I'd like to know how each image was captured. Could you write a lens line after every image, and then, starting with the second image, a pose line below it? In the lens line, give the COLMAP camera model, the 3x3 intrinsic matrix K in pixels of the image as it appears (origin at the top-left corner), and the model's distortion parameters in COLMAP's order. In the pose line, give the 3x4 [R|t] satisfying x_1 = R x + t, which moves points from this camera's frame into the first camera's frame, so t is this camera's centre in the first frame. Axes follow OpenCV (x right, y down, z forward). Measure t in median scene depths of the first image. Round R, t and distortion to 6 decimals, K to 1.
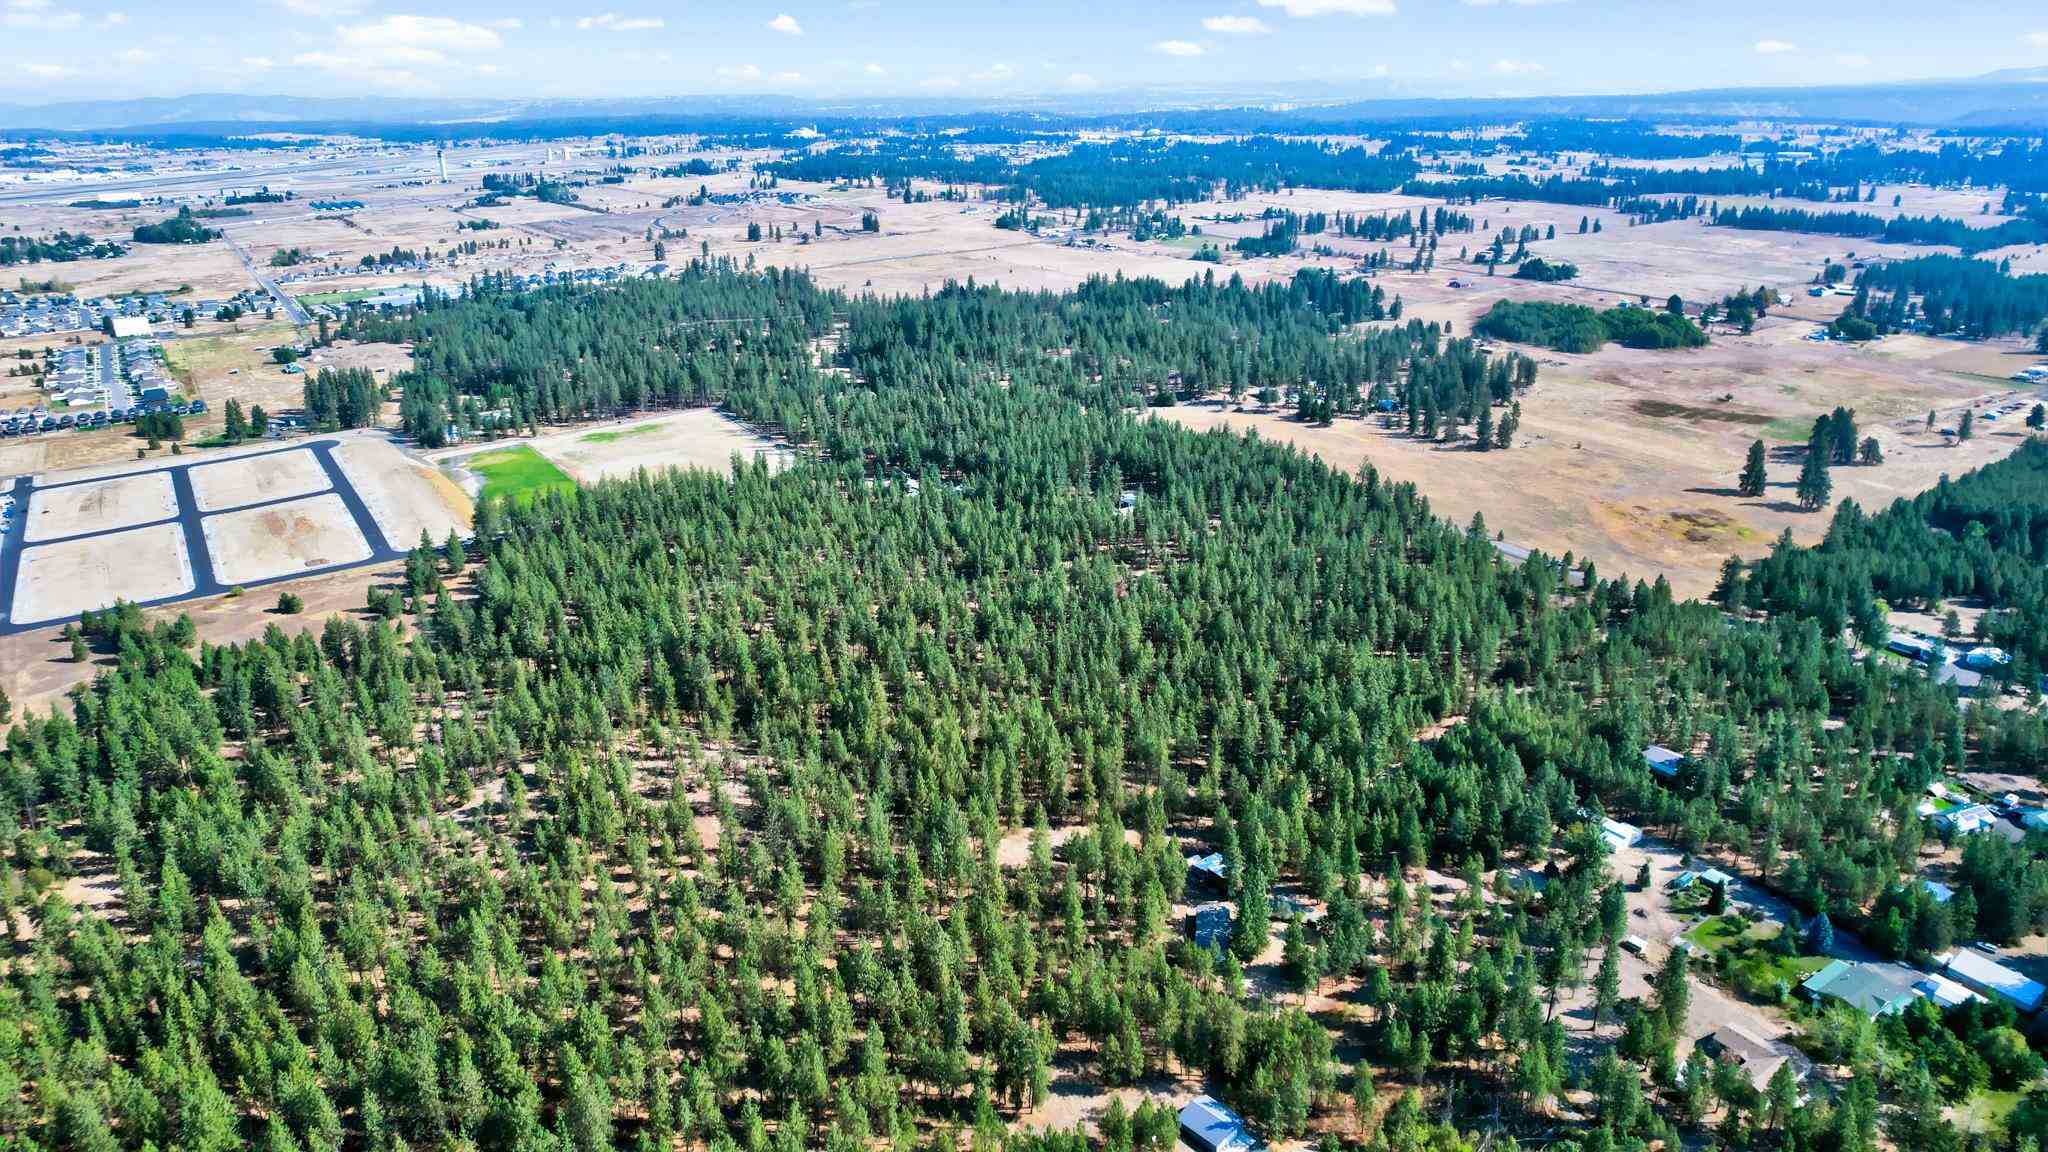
lens RADIAL K [[1286.0, 0, 1025.7], [0, 1286.0, 591.9], [0, 0, 1]] dist [-0.079150, 0.074188]
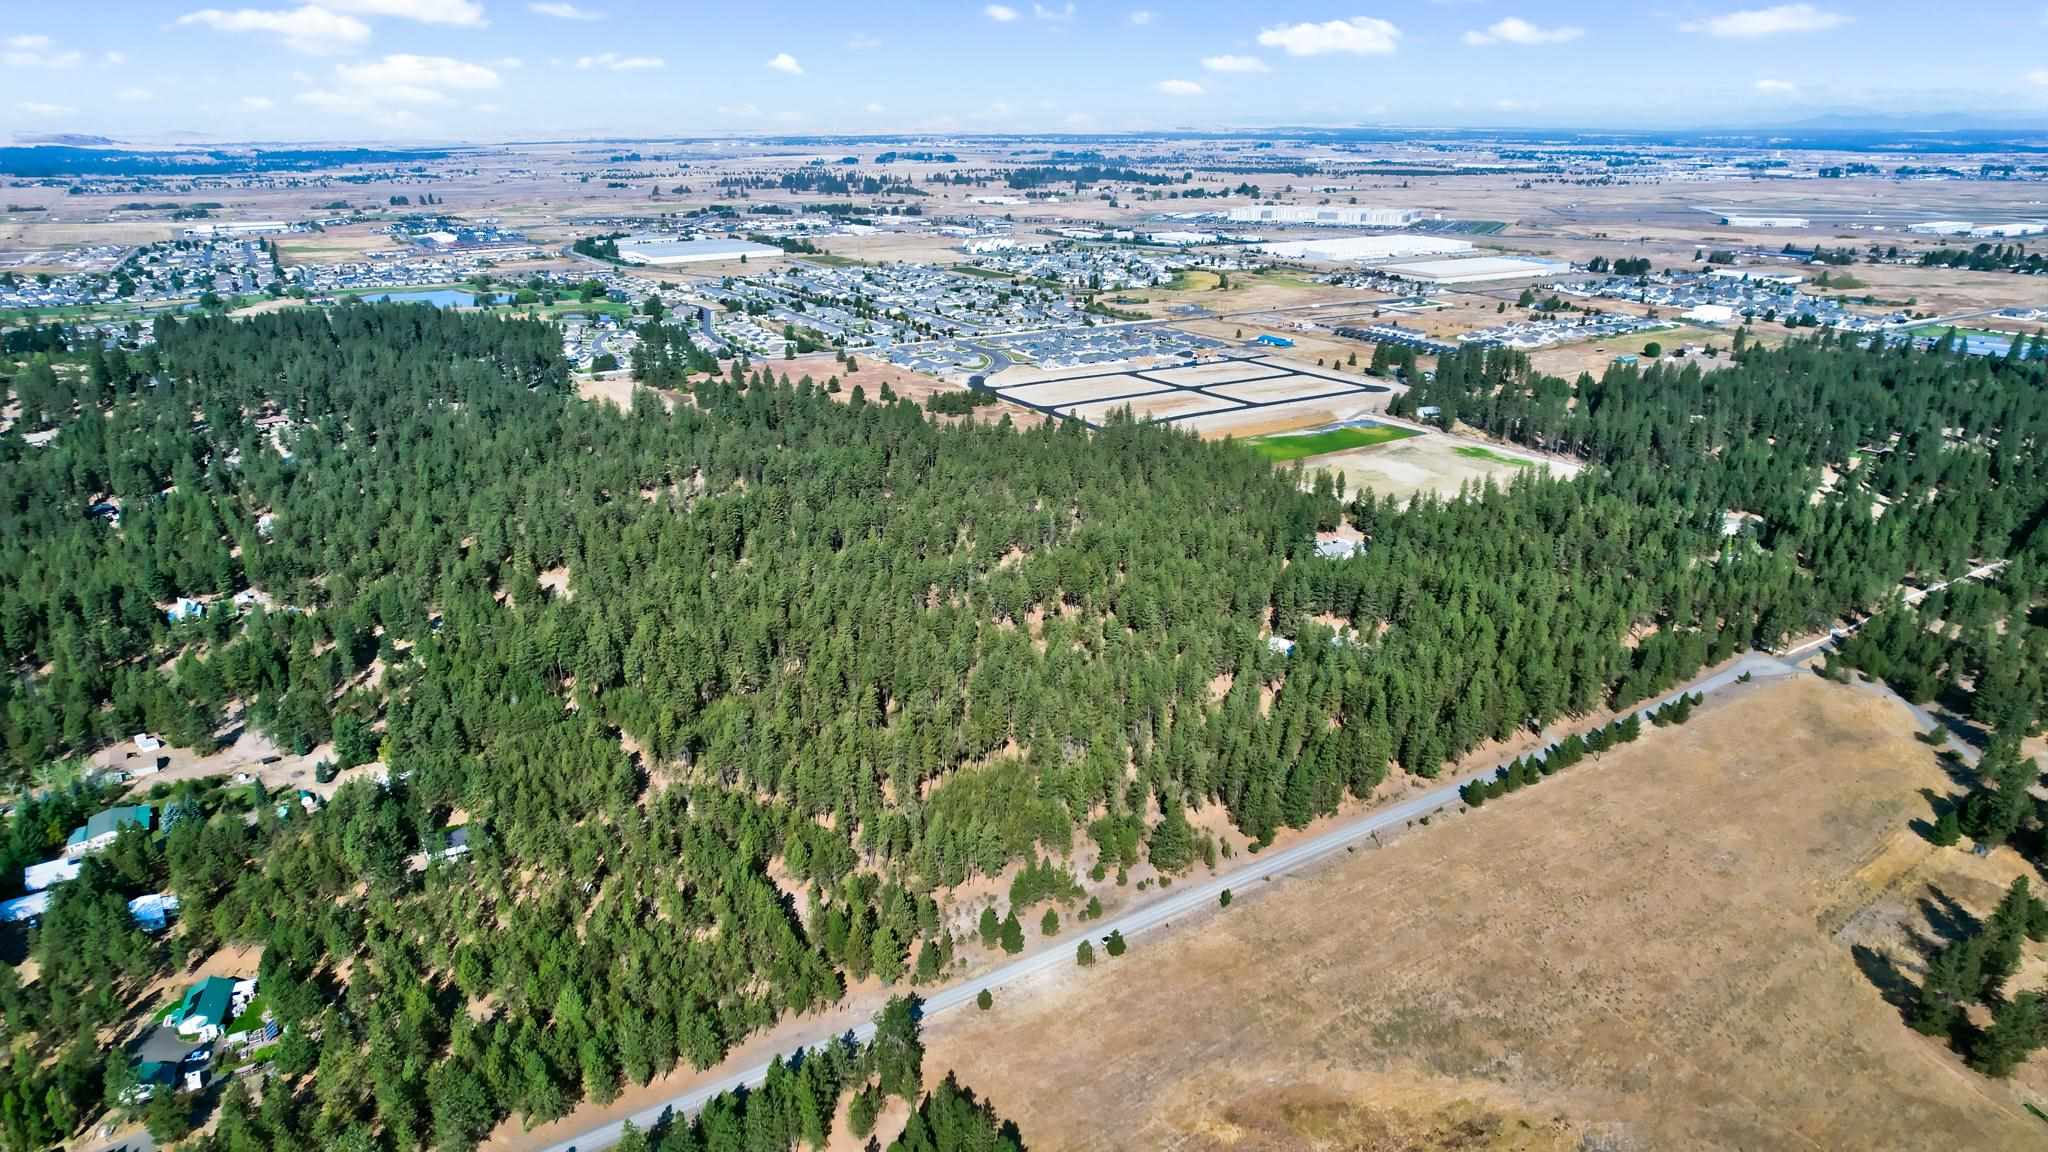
lens RADIAL K [[1286.0, 0, 1025.7], [0, 1286.0, 591.9], [0, 0, 1]] dist [-0.079150, 0.074188]
pose [[-0.013332, 0.368592, -0.929496, 0.685652], [-0.378306, 0.858620, 0.345913, -0.259778], [0.925585, 0.356245, 0.127994, 0.639242]]
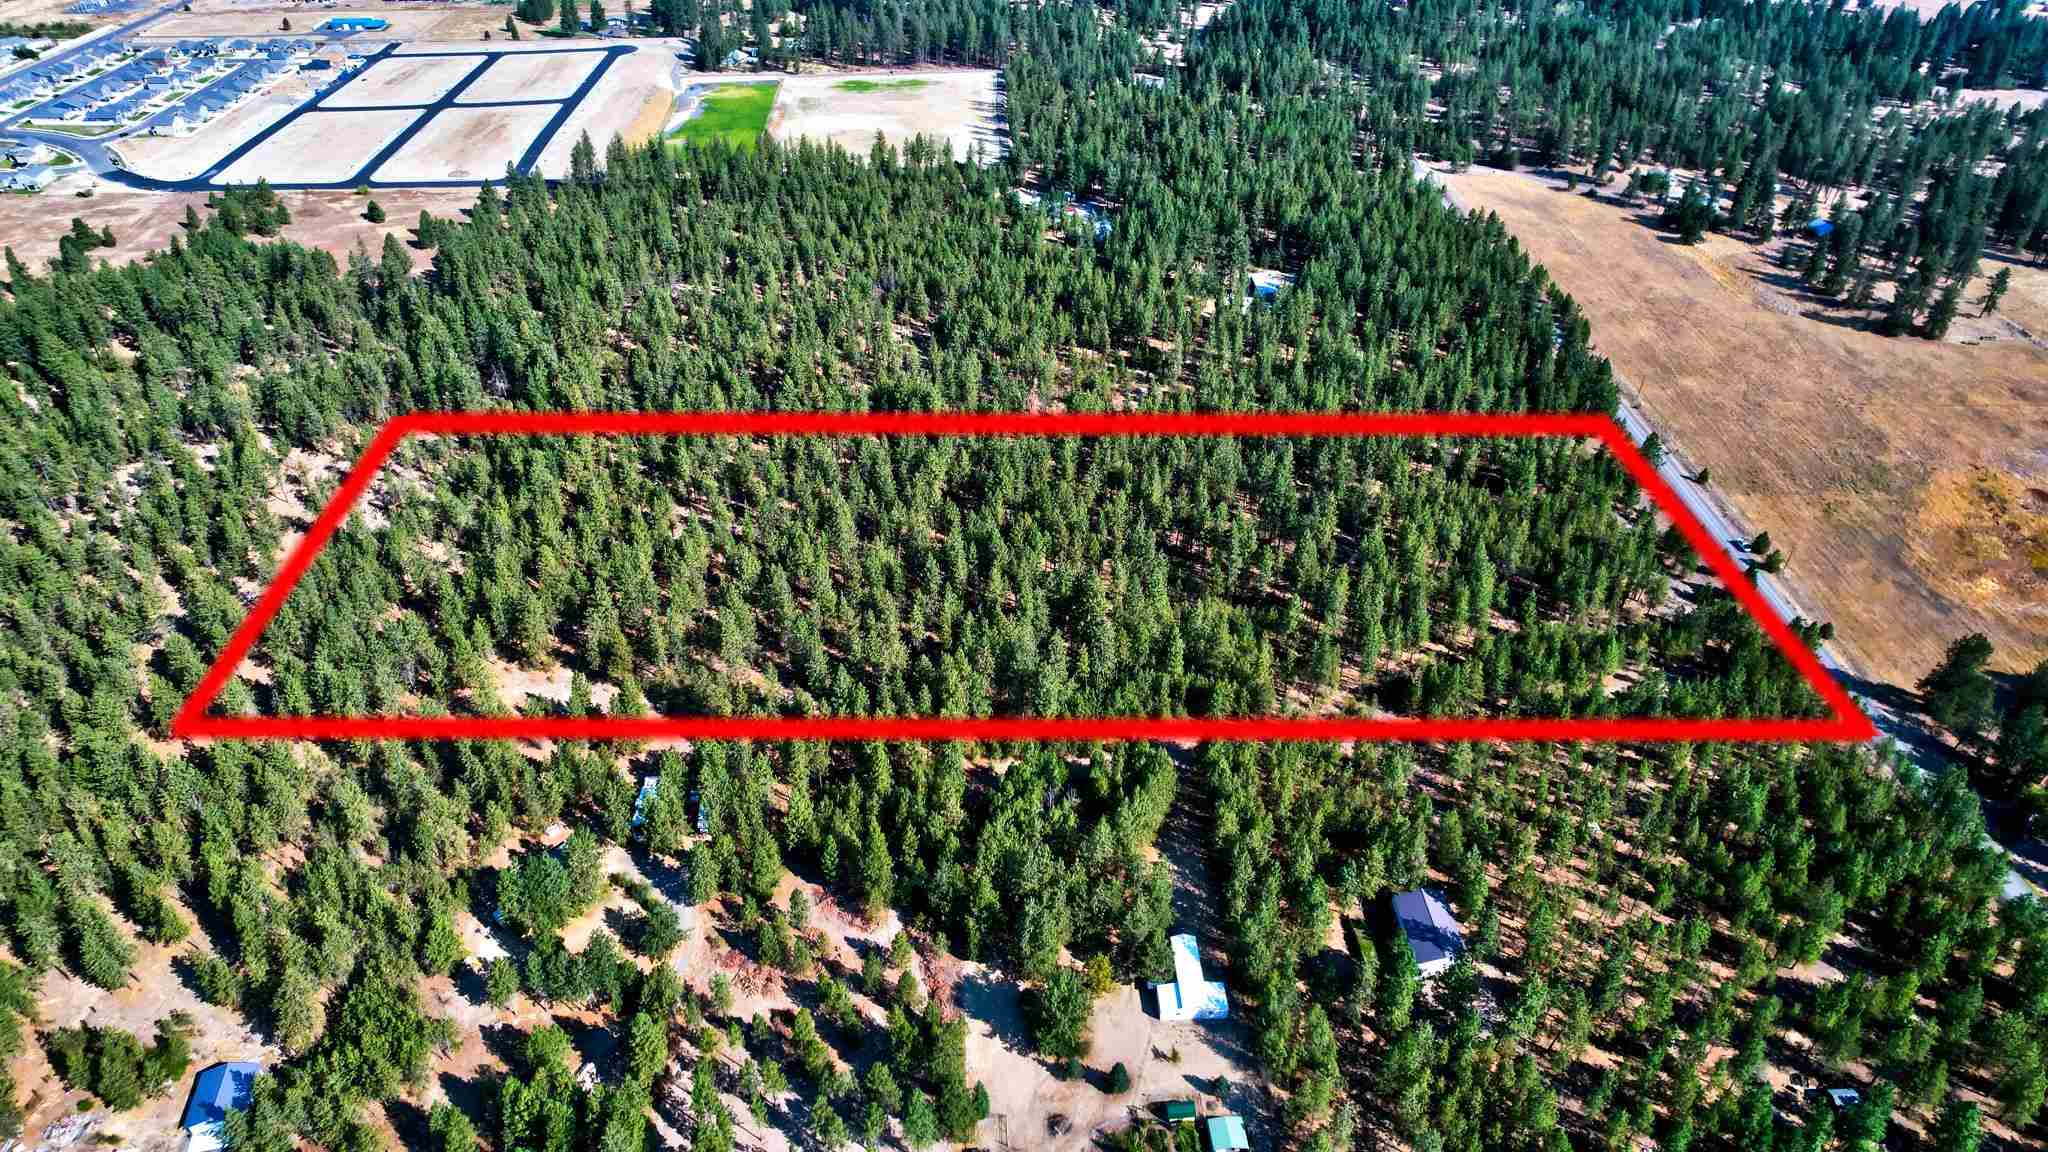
lens RADIAL K [[1286.0, 0, 1025.7], [0, 1286.0, 591.9], [0, 0, 1]] dist [-0.079150, 0.074188]
pose [[0.855719, 0.324866, -0.402748, 0.285243], [-0.210971, 0.929762, 0.301718, -0.089731], [0.472478, -0.173218, 0.864153, 0.204091]]
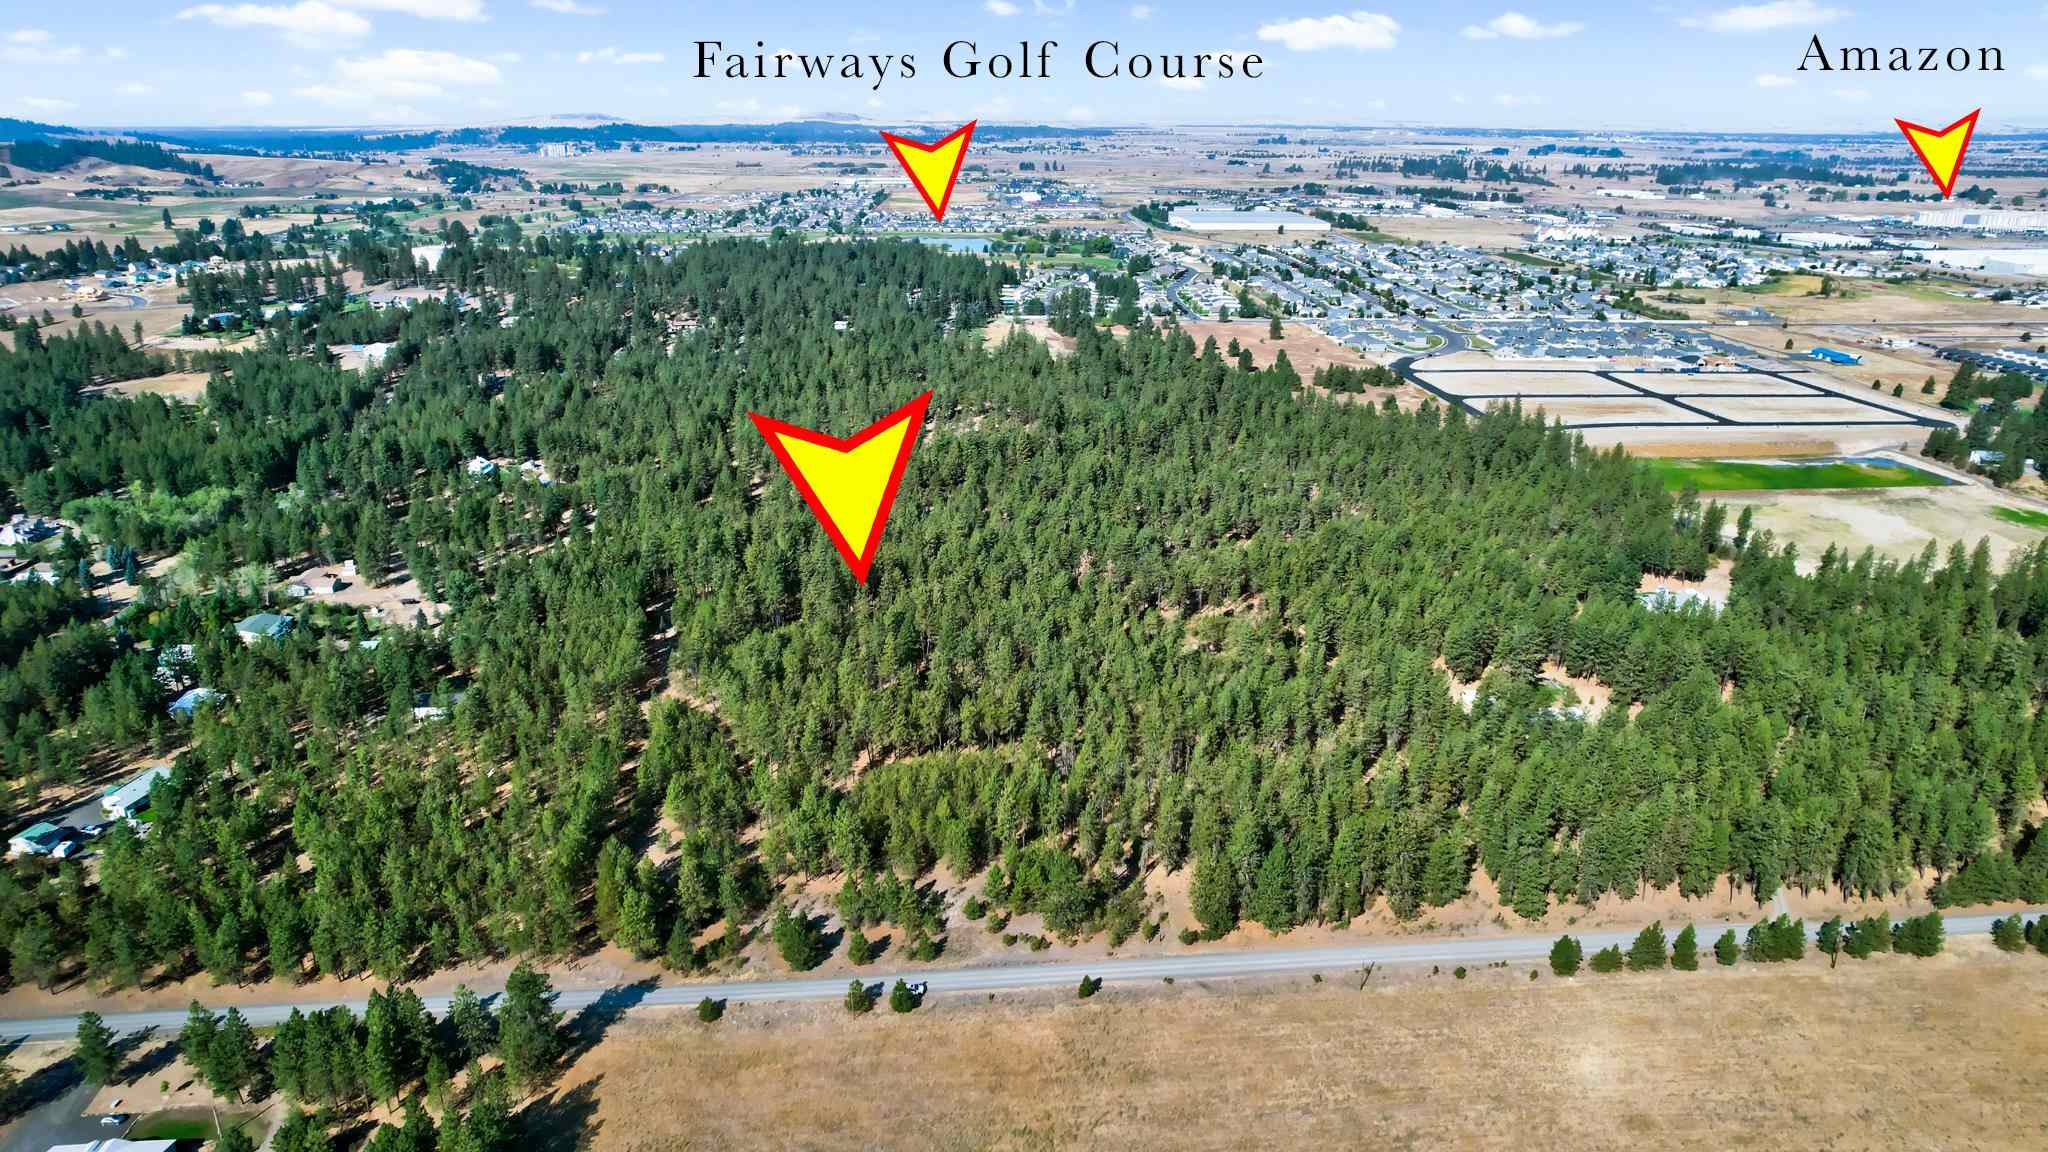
lens RADIAL K [[1298.9, 0, 1024.0], [0, 1298.9, 576.0], [0, 0, 1]] dist [-0.079260, 0.078573]
pose [[-0.478226, 0.318792, -0.818335, 0.553724], [-0.329618, 0.798523, 0.503700, -0.289295], [0.814034, 0.510620, -0.276794, 0.828922]]
